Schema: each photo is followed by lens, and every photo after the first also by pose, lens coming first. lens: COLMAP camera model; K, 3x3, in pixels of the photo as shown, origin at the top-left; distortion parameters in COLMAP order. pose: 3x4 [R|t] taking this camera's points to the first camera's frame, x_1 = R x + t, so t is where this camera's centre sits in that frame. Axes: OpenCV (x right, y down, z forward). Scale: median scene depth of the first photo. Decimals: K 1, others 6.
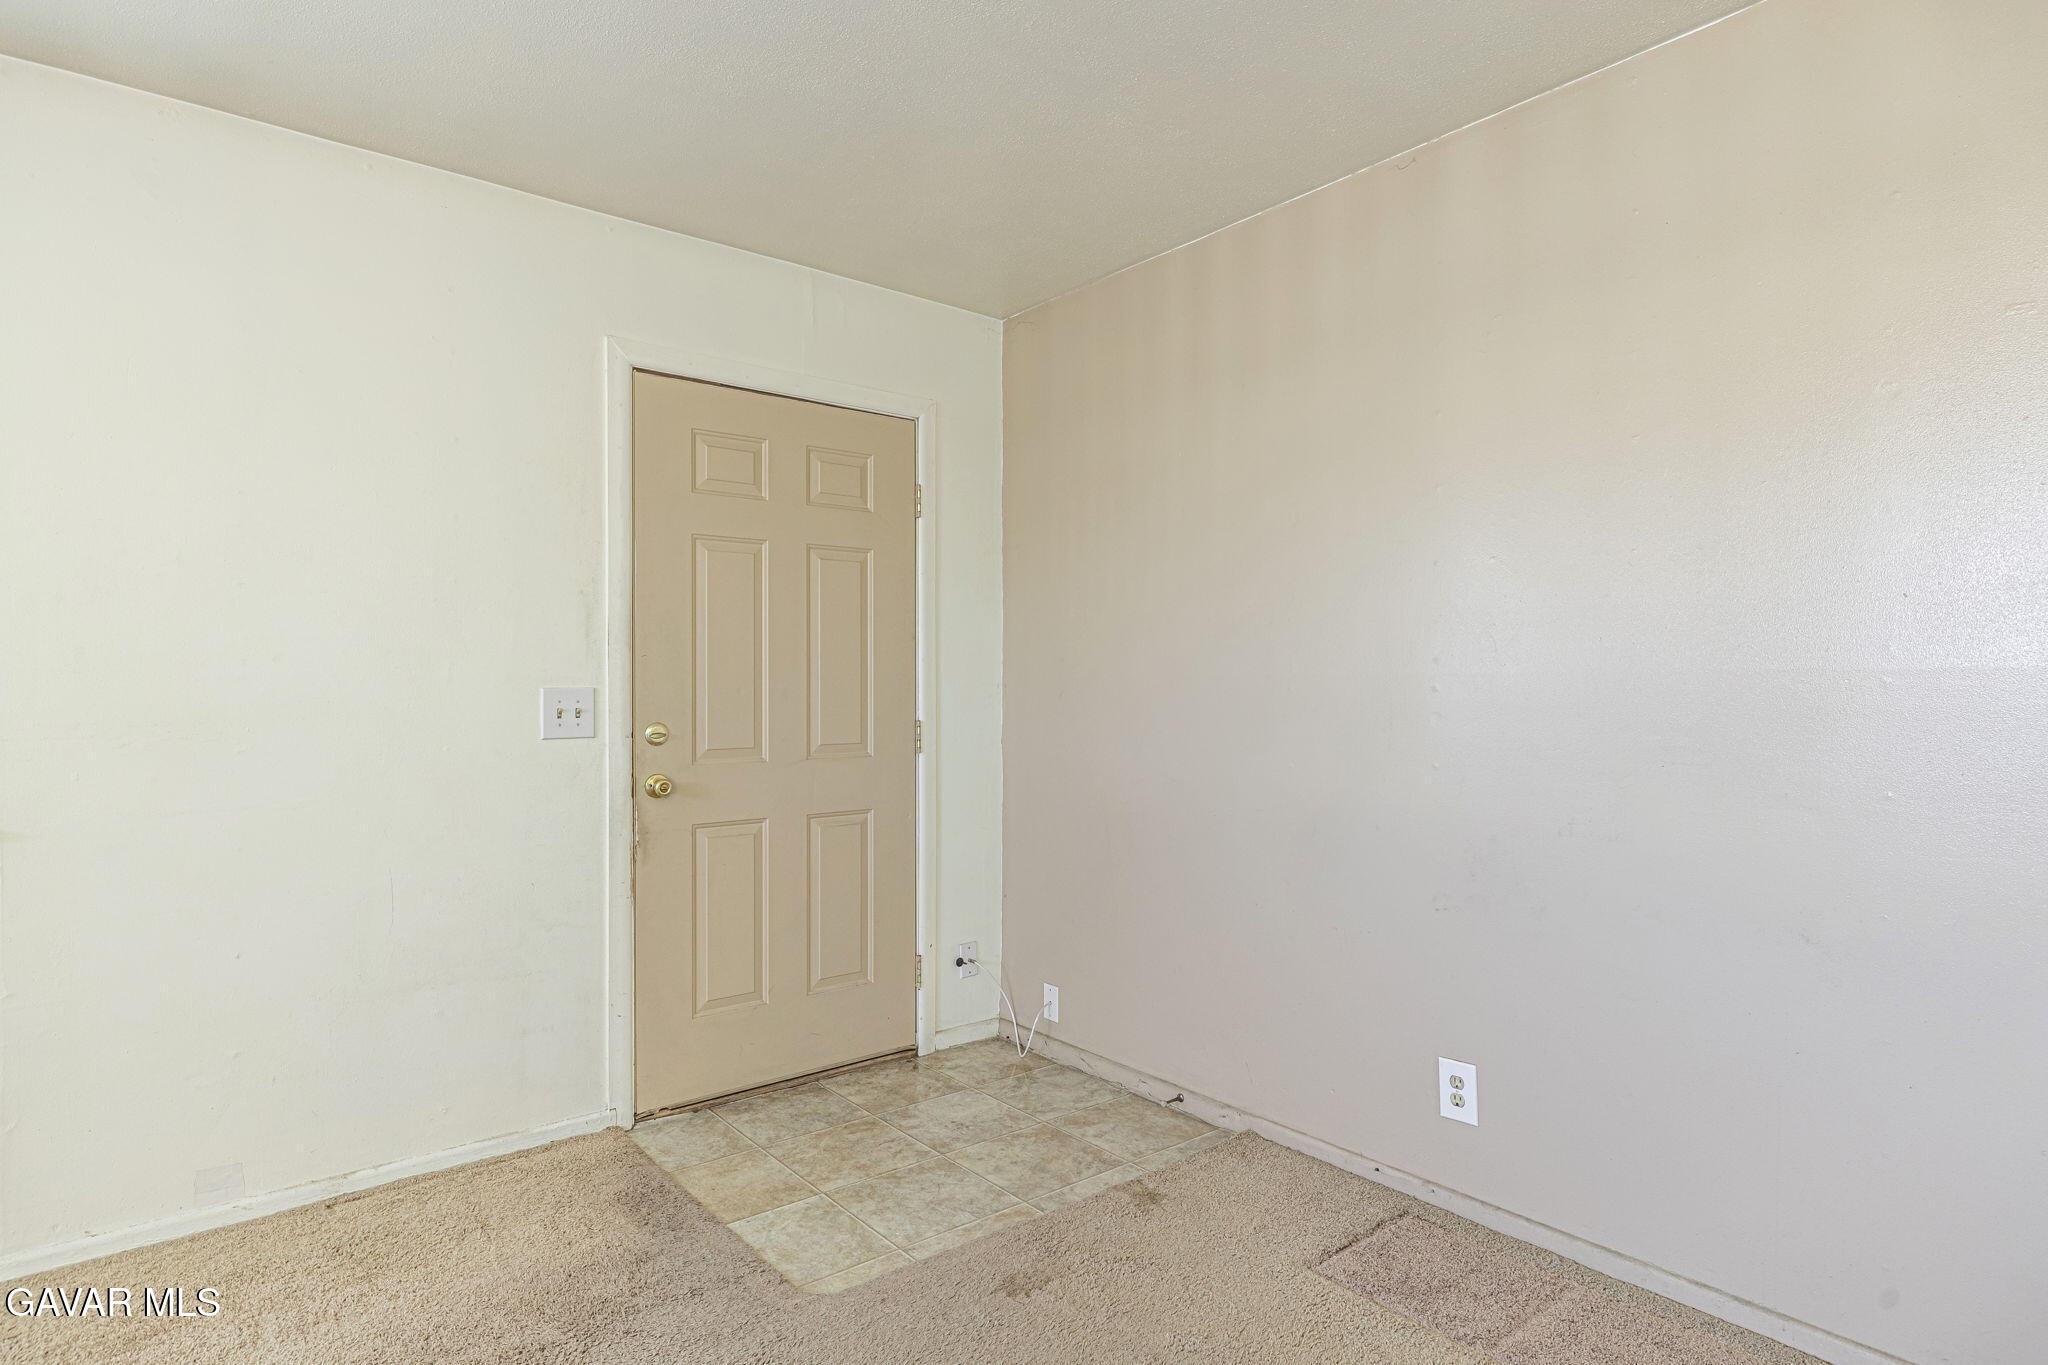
lens RADIAL K [[1091.5, 0, 1016.2], [0, 1091.5, 683.1], [0, 0, 1]] dist [-0.003722, 0.000775]
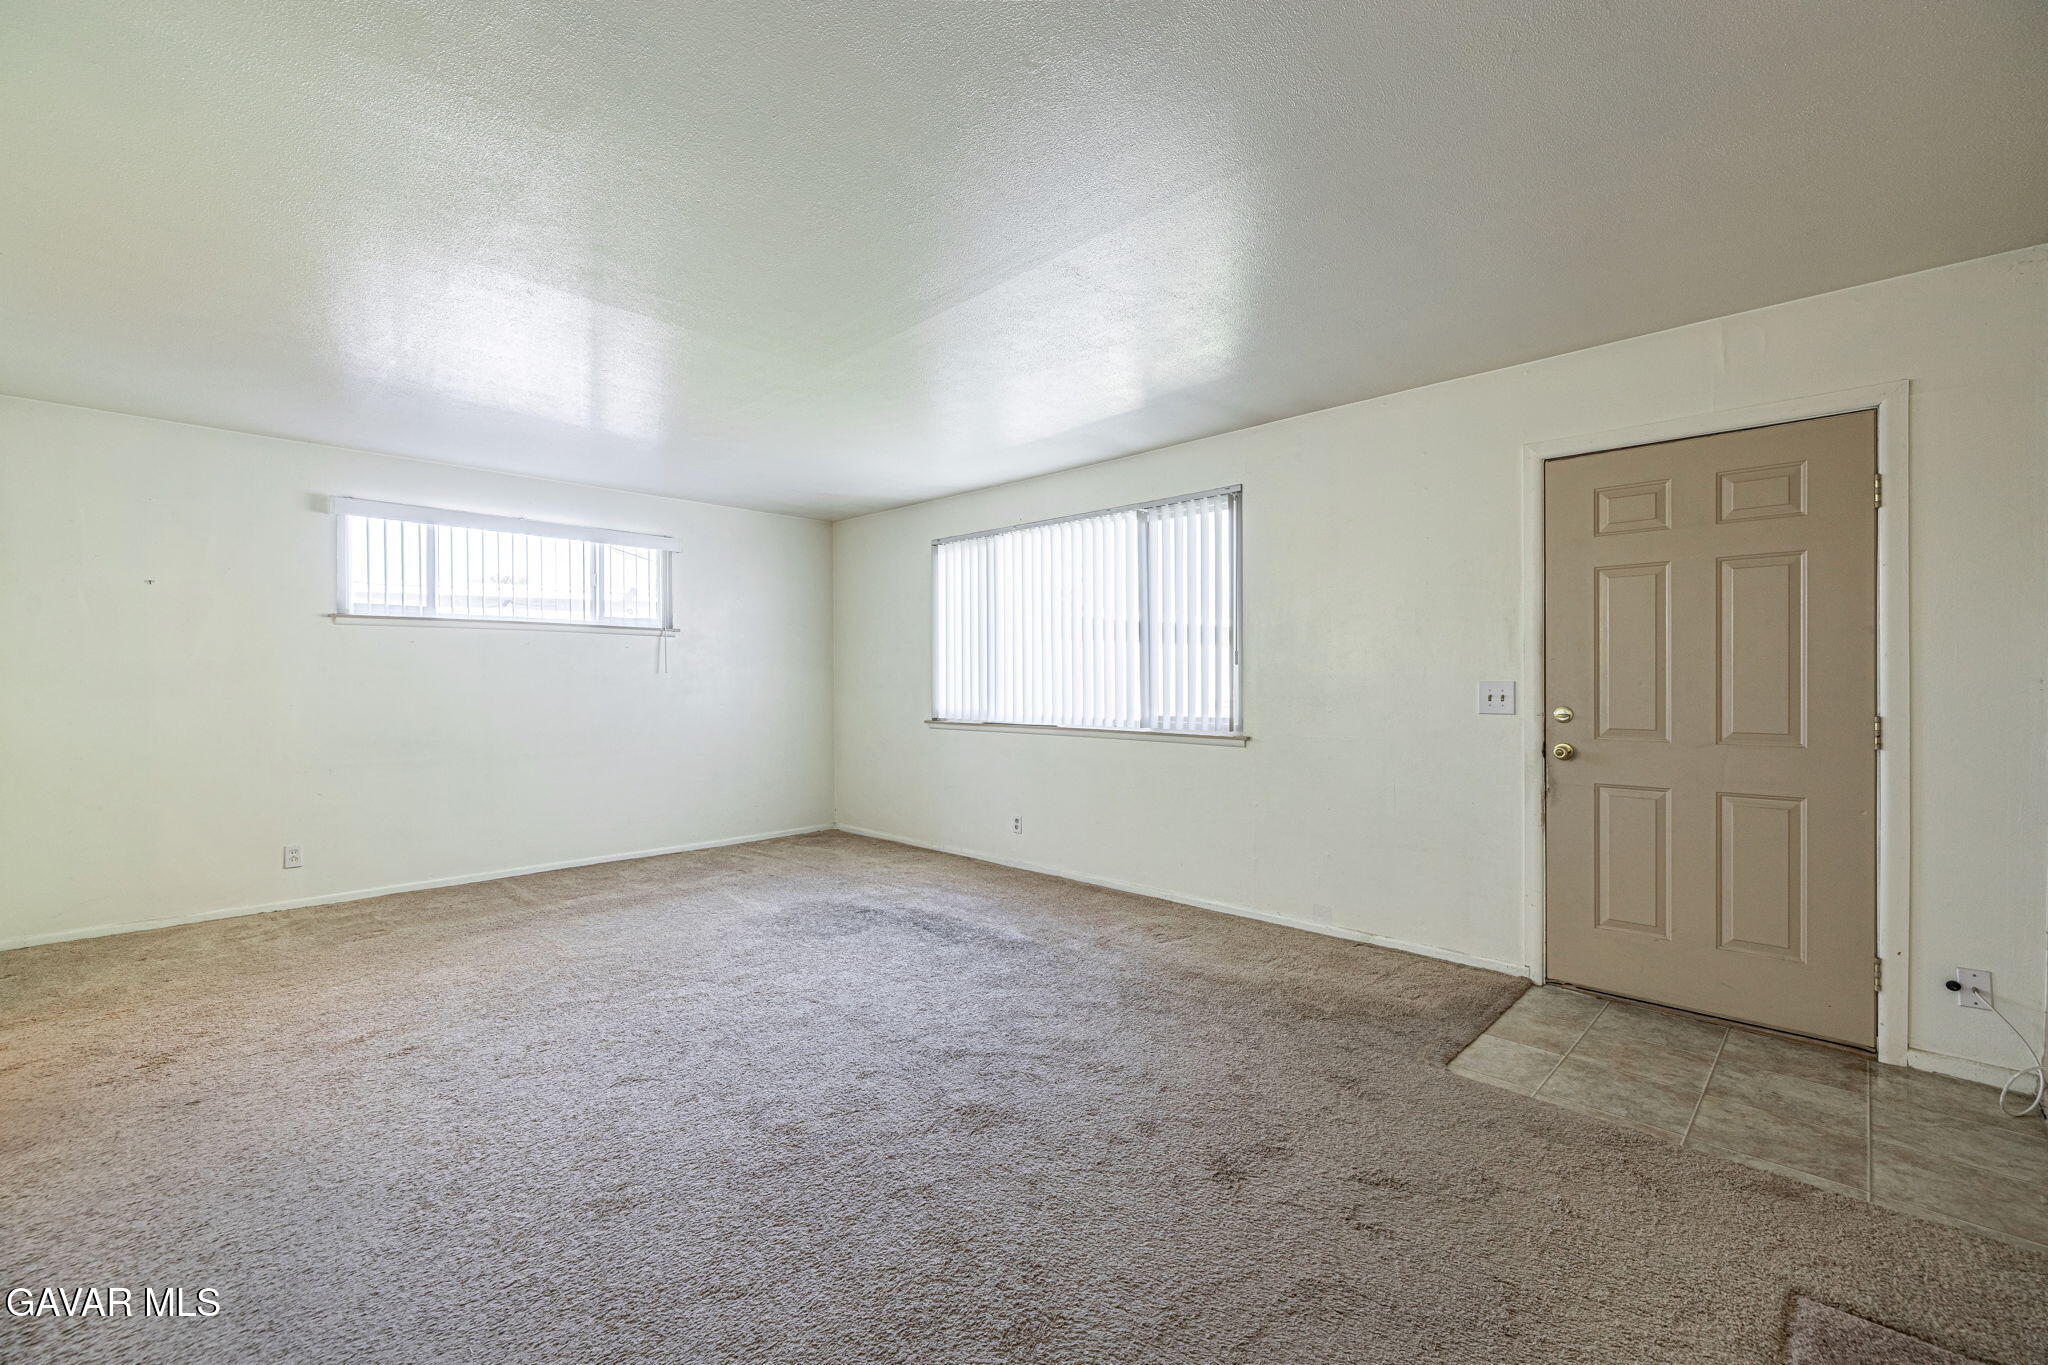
lens RADIAL K [[854.5, 0, 1014.9], [0, 854.5, 678.0], [0, 0, 1]] dist [-0.001680, -0.000171]
pose [[0.105090, -0.002946, -0.994458, 0.687803], [-0.001805, 0.999993, -0.003153, 0.004422], [0.994461, 0.002127, 0.105084, 0.180587]]
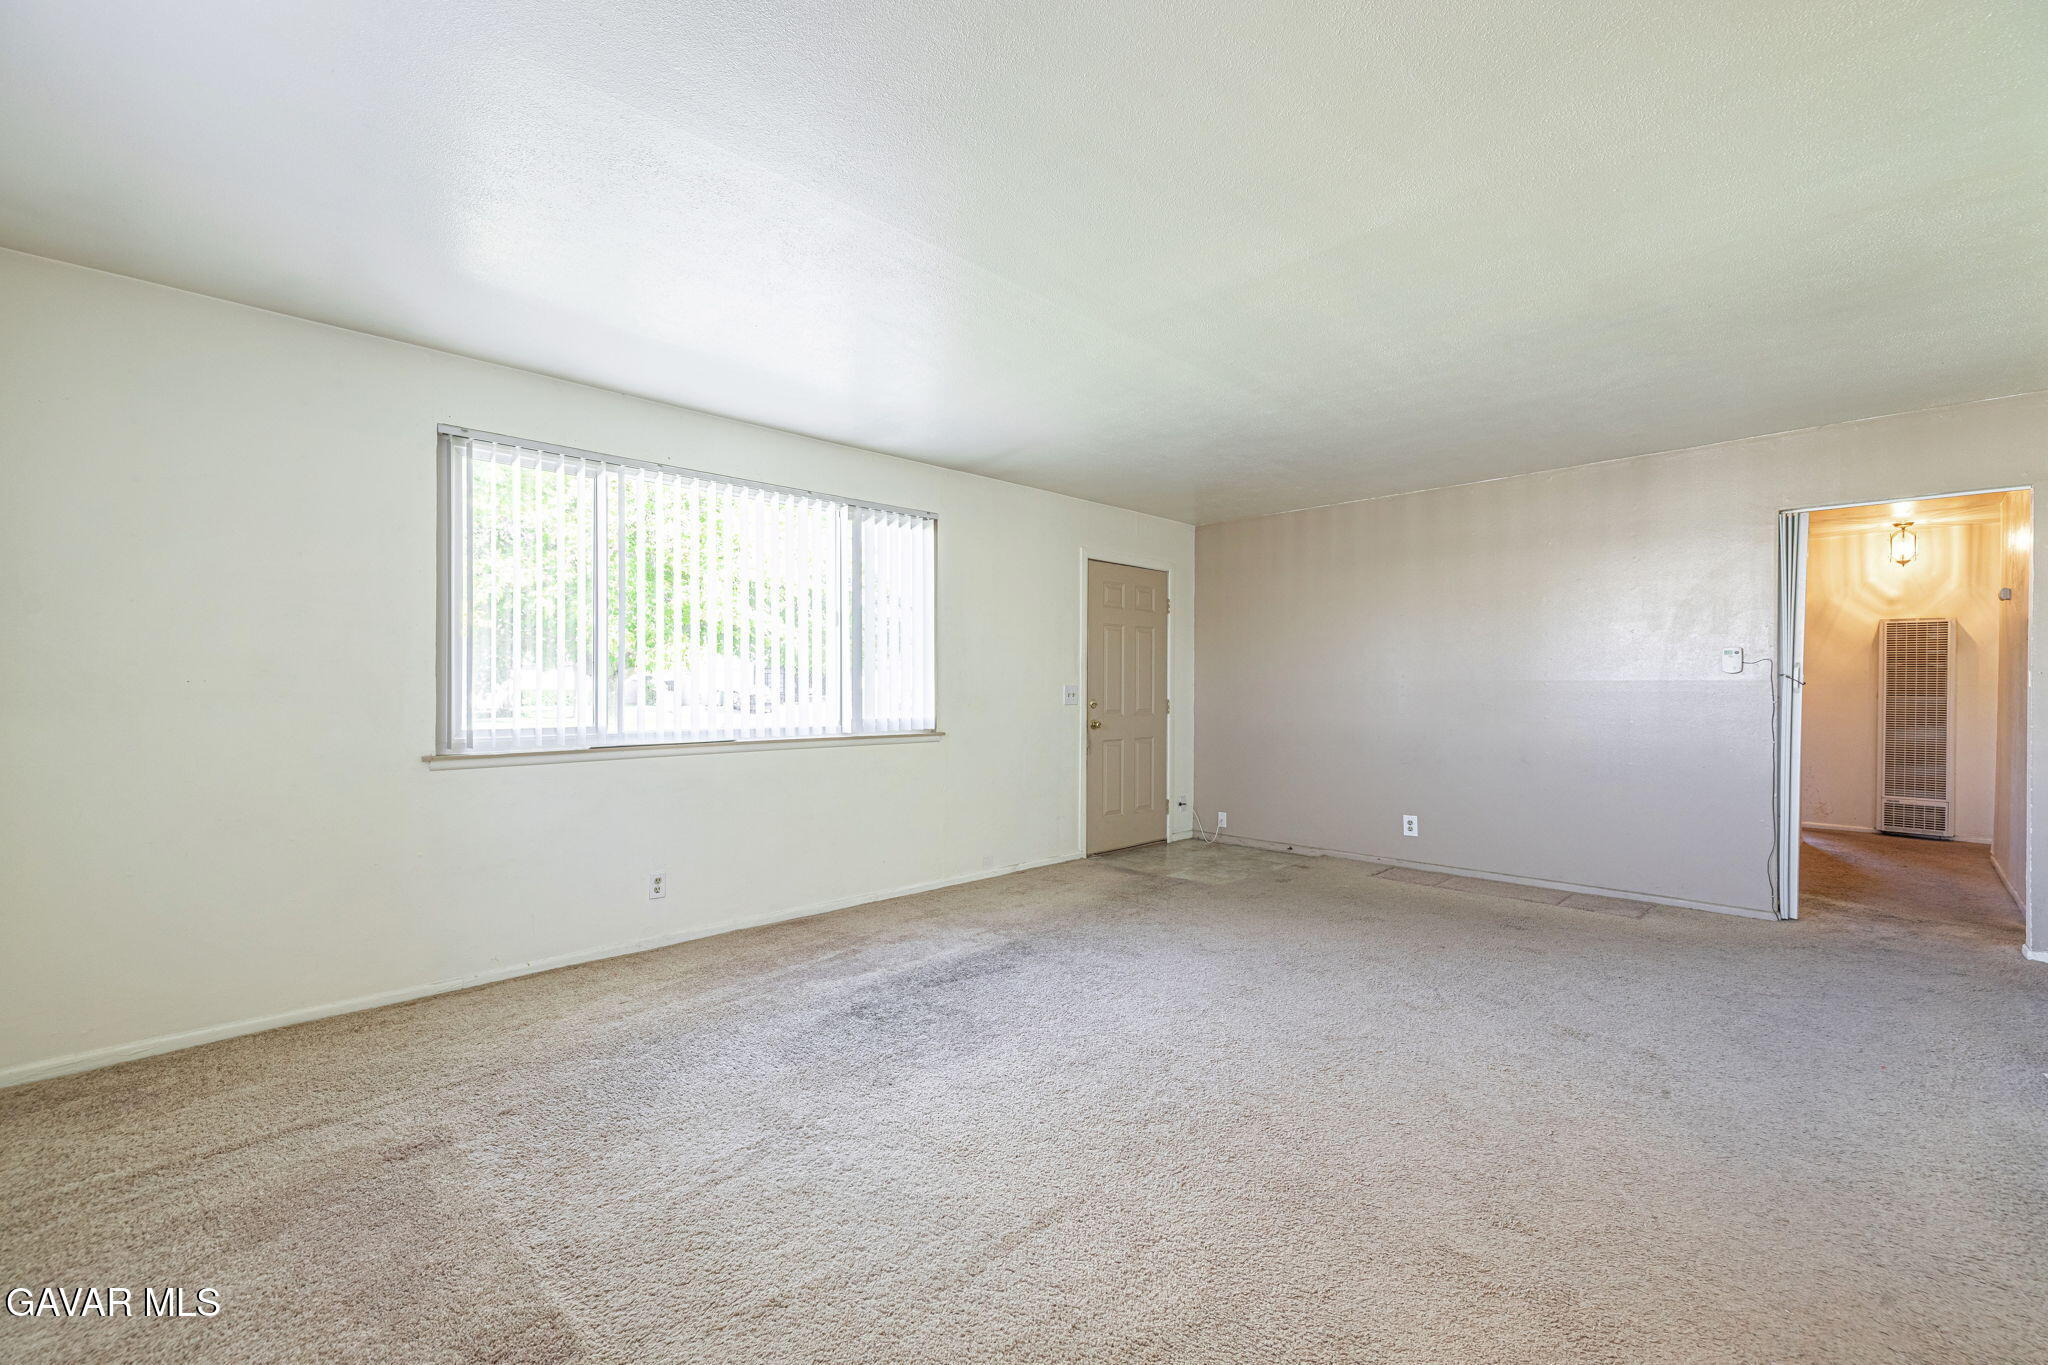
lens RADIAL K [[854.5, 0, 1015.7], [0, 854.5, 681.0], [0, 0, 1]] dist [-0.001680, -0.000171]
pose [[0.996003, 0.004412, 0.089206, -0.681650], [-0.003932, 0.999977, -0.005562, 0.006470], [-0.089228, 0.005189, 0.995998, -0.943003]]
